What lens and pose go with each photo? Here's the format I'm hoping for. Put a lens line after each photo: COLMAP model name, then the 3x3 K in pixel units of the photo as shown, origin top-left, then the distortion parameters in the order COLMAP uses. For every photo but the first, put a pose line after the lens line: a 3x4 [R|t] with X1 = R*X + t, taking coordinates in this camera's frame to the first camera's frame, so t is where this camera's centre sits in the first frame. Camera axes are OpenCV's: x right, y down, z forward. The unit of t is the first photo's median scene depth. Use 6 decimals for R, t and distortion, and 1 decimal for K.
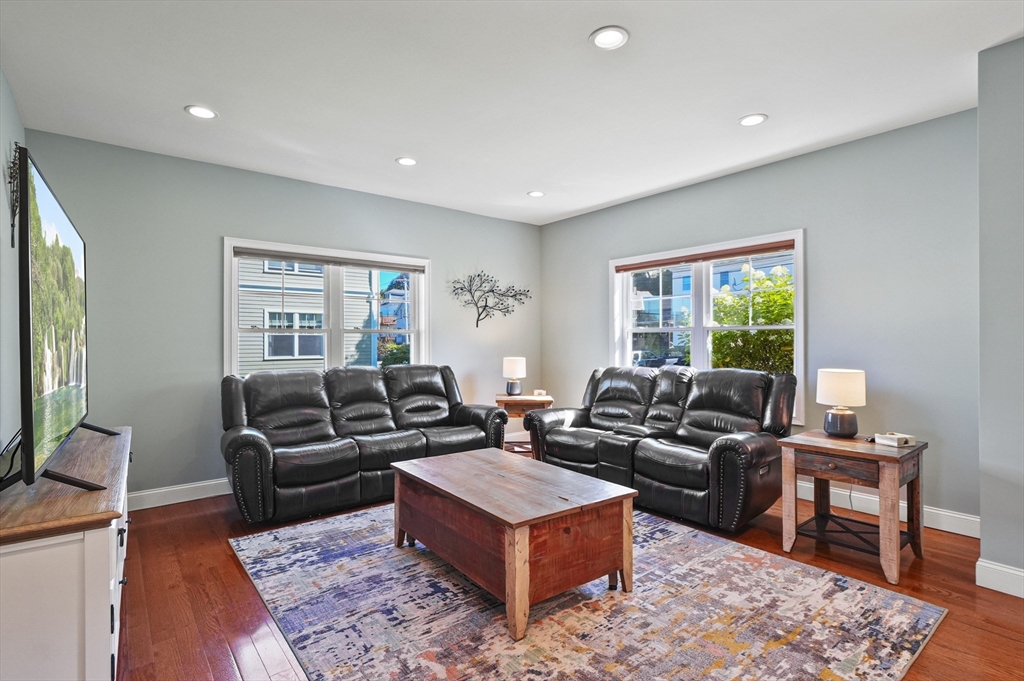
lens RADIAL K [[497.2, 0, 512.0], [0, 497.2, 340.5], [0, 0, 1]] dist [0.001690, -0.000072]
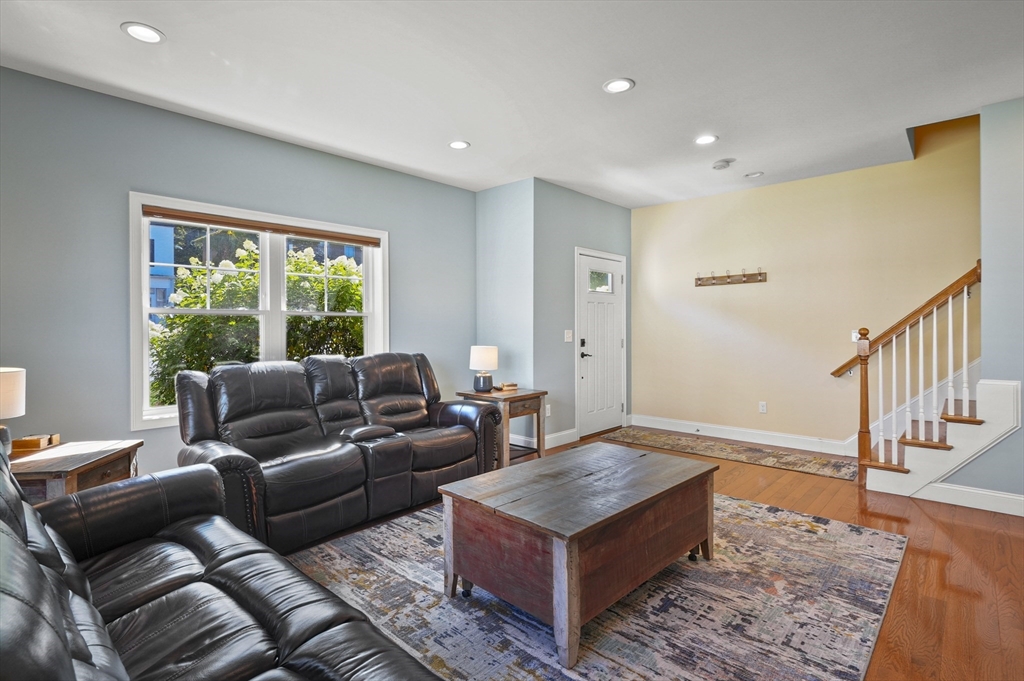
lens RADIAL K [[502.2, 0, 498.7], [0, 502.2, 325.6], [0, 0, 1]] dist [0.001592, -0.000212]
pose [[-0.129419, 0.003025, 0.991585, -0.915695], [0.003966, 0.999989, -0.002533, 0.002714], [-0.991582, 0.003605, -0.129429, 1.294928]]
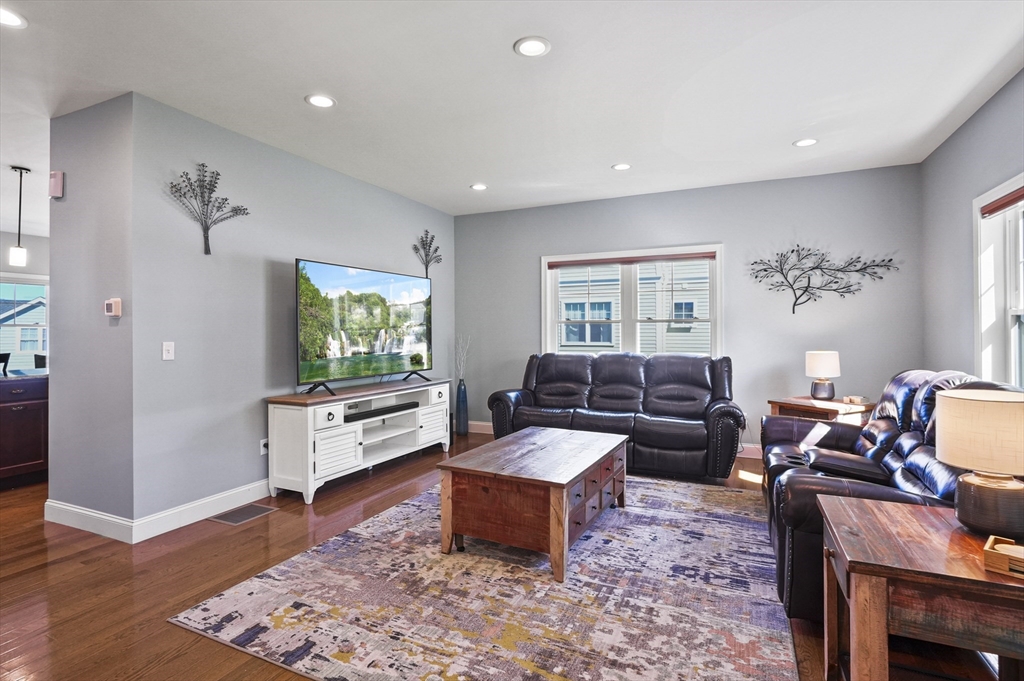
lens RADIAL K [[504.4, 0, 512.9], [0, 504.4, 330.6], [0, 0, 1]] dist [0.001801, -0.000199]
pose [[0.451838, 0.001343, -0.892099, 0.997606], [0.002769, 0.999992, 0.002908, -0.003477], [0.892096, -0.003785, 0.451831, 0.417369]]
